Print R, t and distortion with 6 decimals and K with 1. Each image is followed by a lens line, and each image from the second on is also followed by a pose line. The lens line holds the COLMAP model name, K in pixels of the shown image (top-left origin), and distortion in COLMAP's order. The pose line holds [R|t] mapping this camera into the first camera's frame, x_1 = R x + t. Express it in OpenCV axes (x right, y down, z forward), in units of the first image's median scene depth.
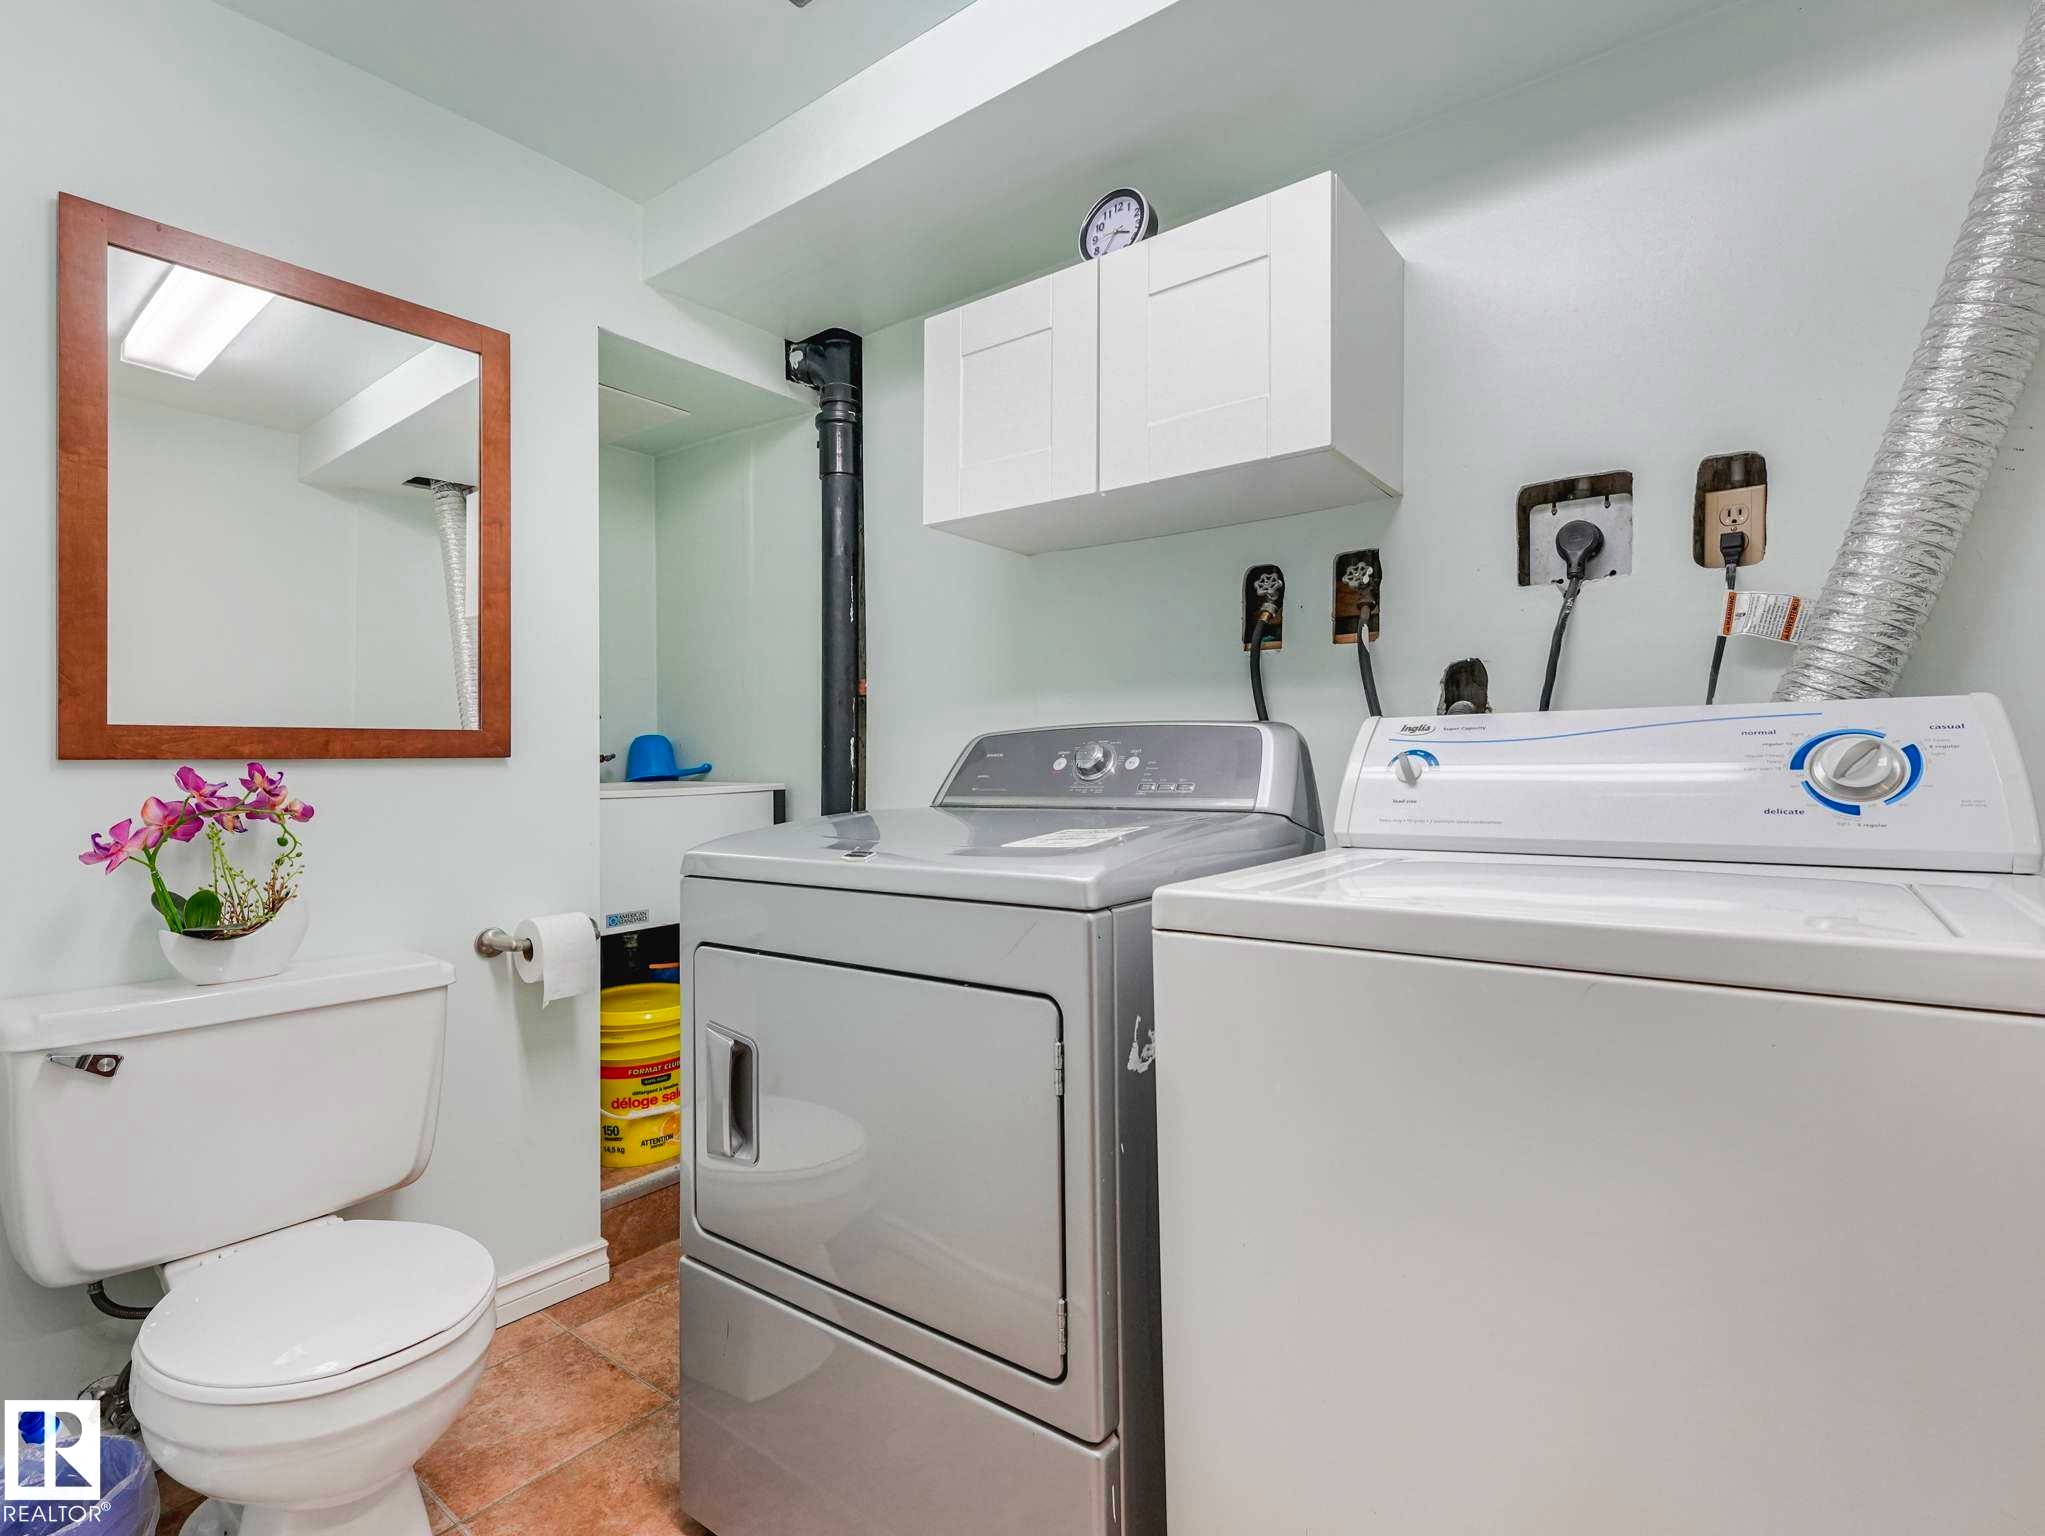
lens RADIAL K [[1008.2, 0, 1014.6], [0, 1008.2, 761.2], [0, 0, 1]] dist [-0.004168, -0.001766]
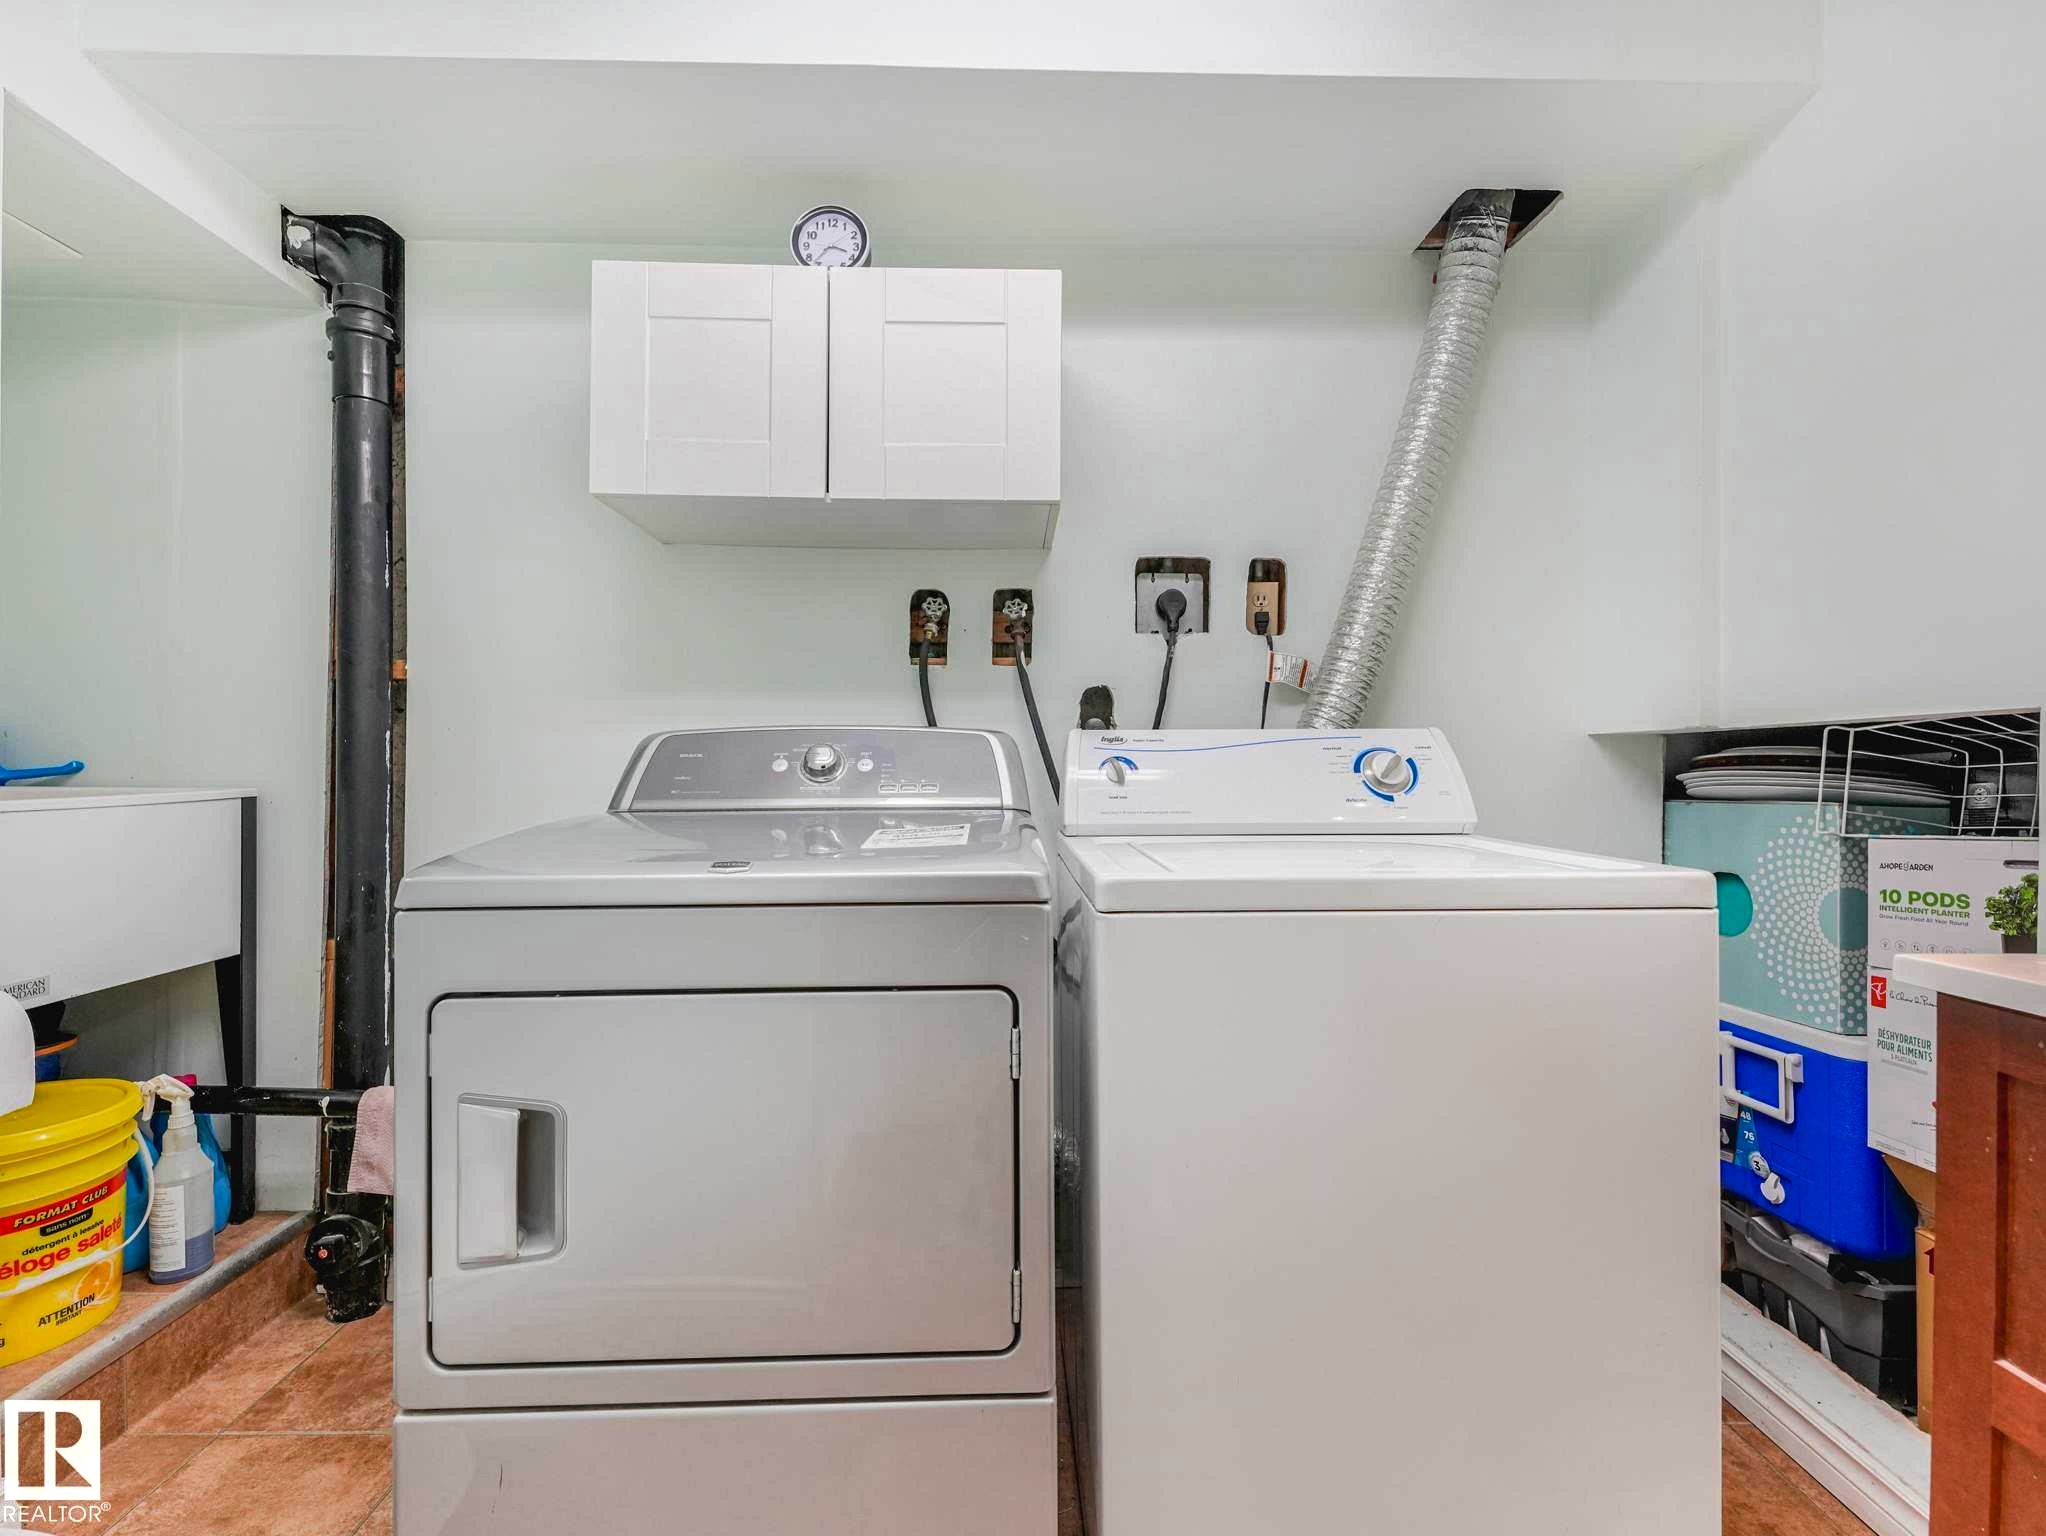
lens RADIAL K [[927.8, 0, 1026.9], [0, 927.8, 769.9], [0, 0, 1]] dist [-0.004809, -0.002586]
pose [[0.768094, 0.004924, 0.640318, -0.347508], [-0.008330, 0.999963, 0.002304, 0.003072], [-0.640283, -0.007103, 0.768106, 0.145595]]
